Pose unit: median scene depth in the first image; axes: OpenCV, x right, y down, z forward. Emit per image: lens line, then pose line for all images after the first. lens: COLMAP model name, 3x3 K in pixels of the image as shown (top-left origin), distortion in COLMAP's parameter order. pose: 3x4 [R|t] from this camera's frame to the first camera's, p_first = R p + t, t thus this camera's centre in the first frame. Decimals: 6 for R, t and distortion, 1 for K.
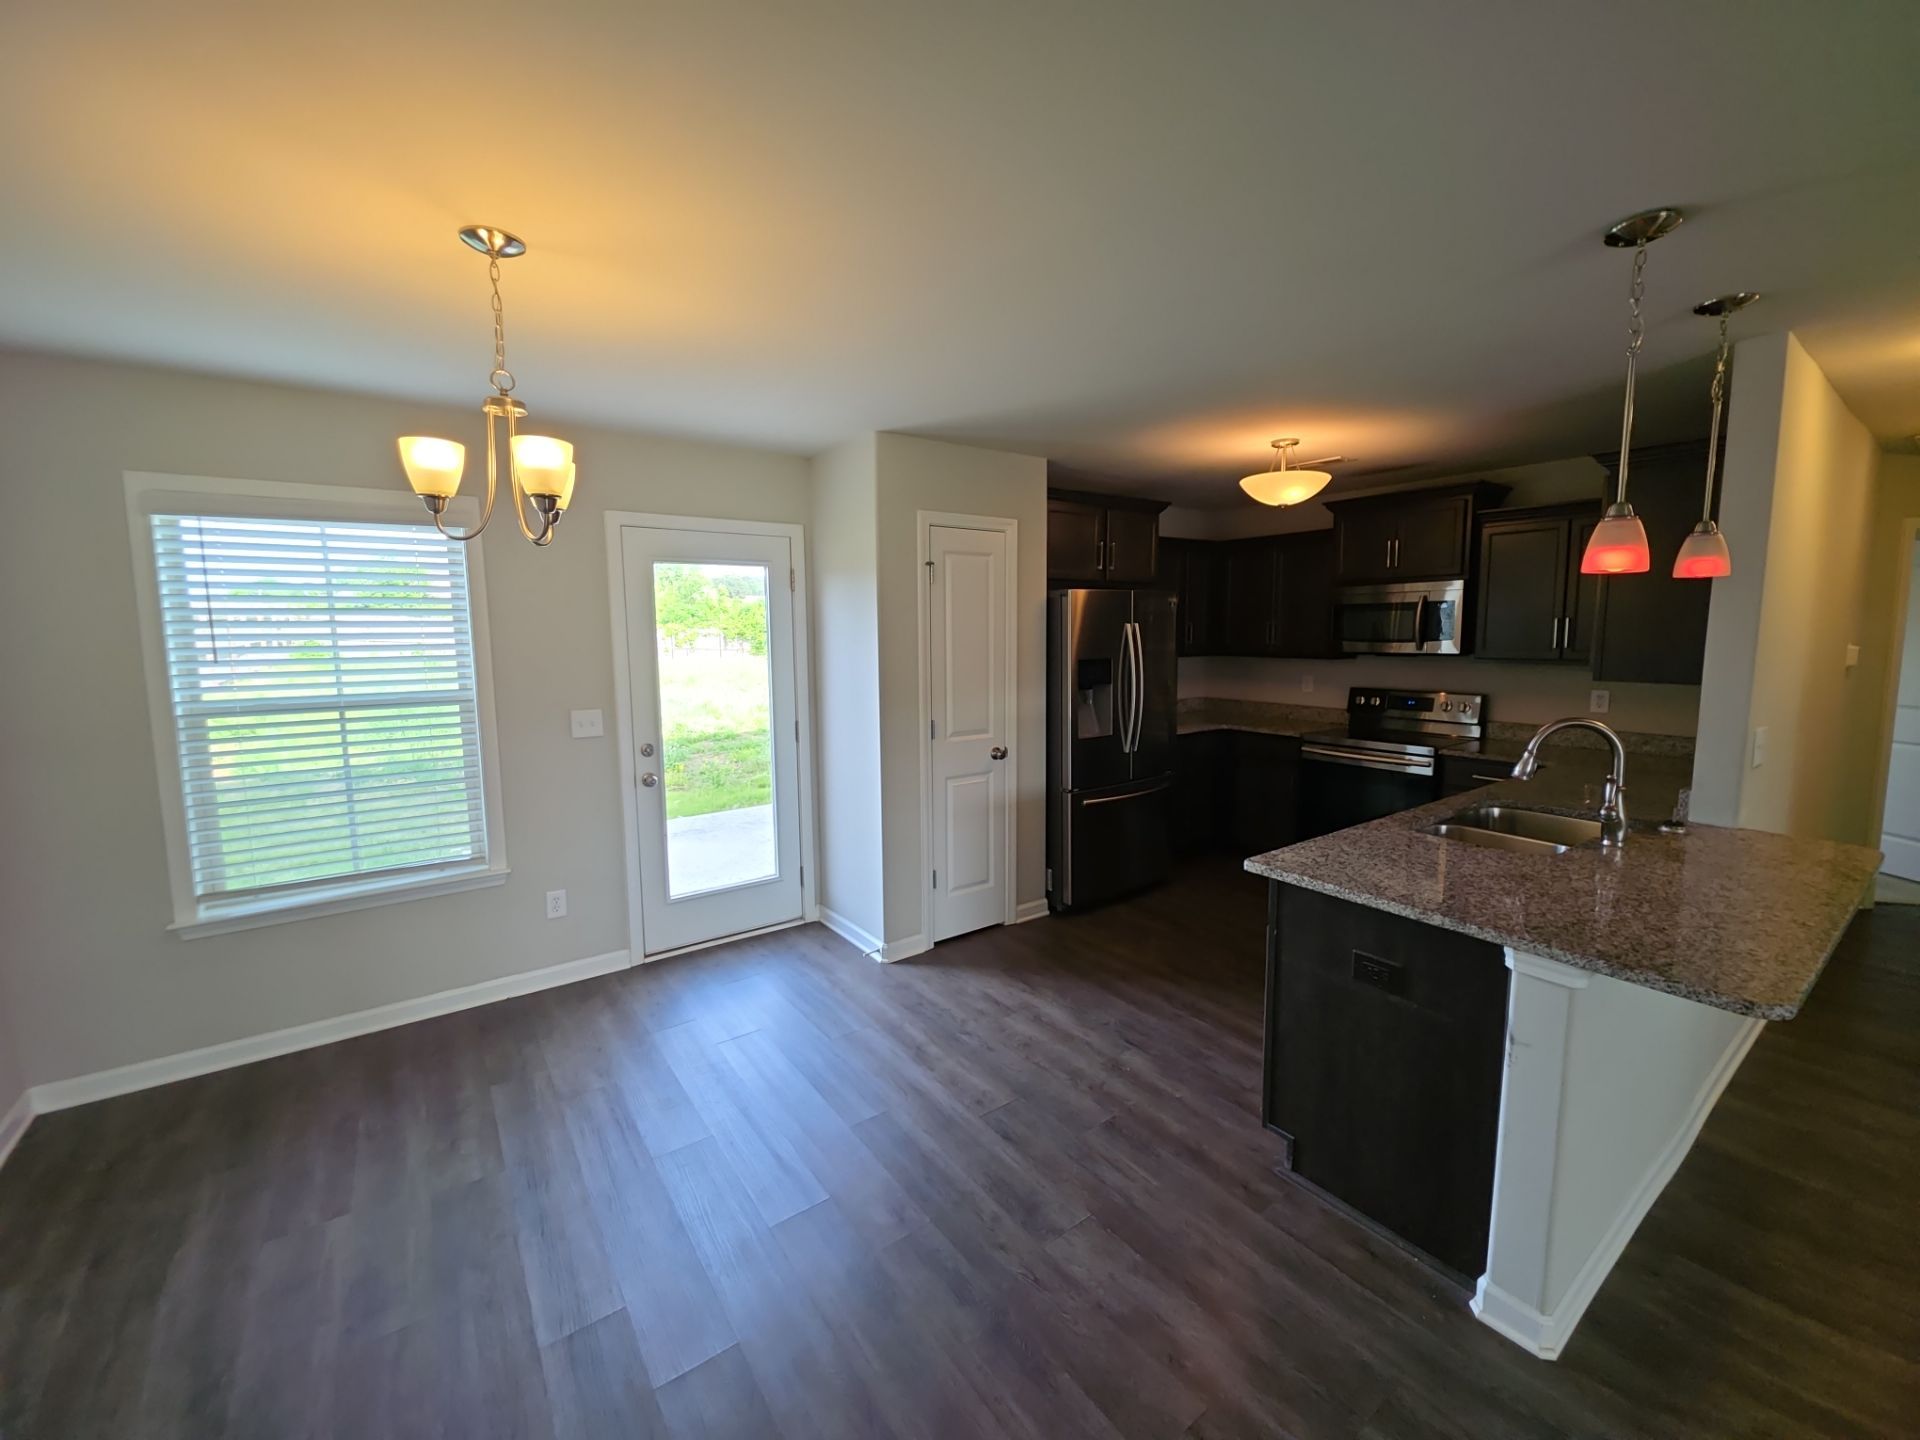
lens RADIAL K [[766.1, 0, 971.4], [0, 766.1, 718.6], [0, 0, 1]] dist [0.000386, 0.000071]
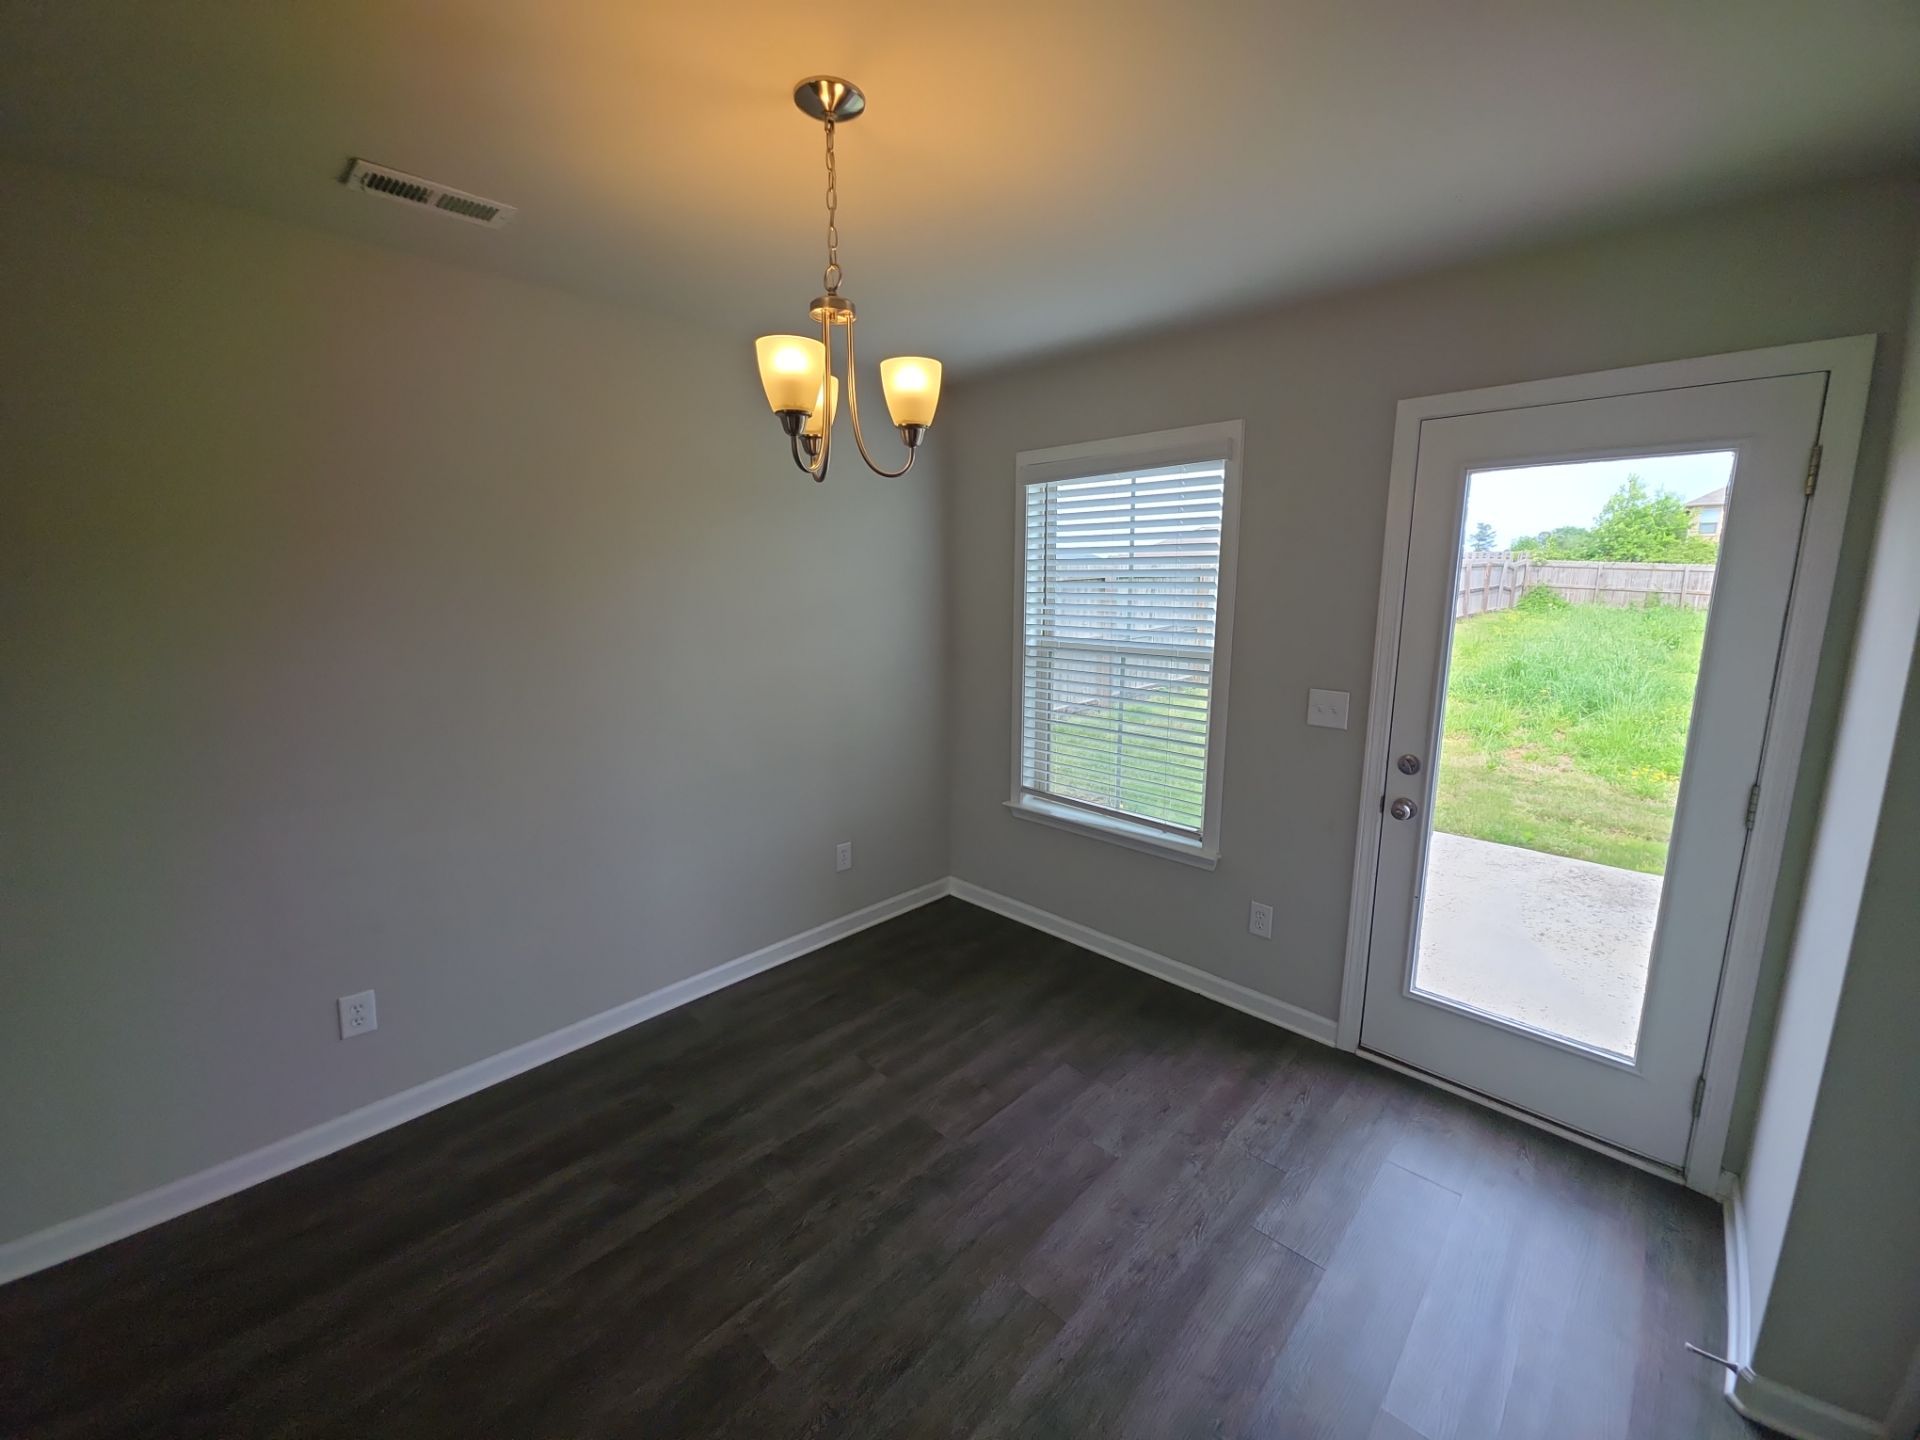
lens RADIAL K [[766.1, 0, 971.4], [0, 766.1, 718.6], [0, 0, 1]] dist [0.000386, 0.000071]
pose [[0.170971, 0.184650, -0.967819, 0.165906], [-0.118317, 0.979021, 0.165886, -0.071342], [0.978146, 0.086148, 0.189232, 0.568582]]
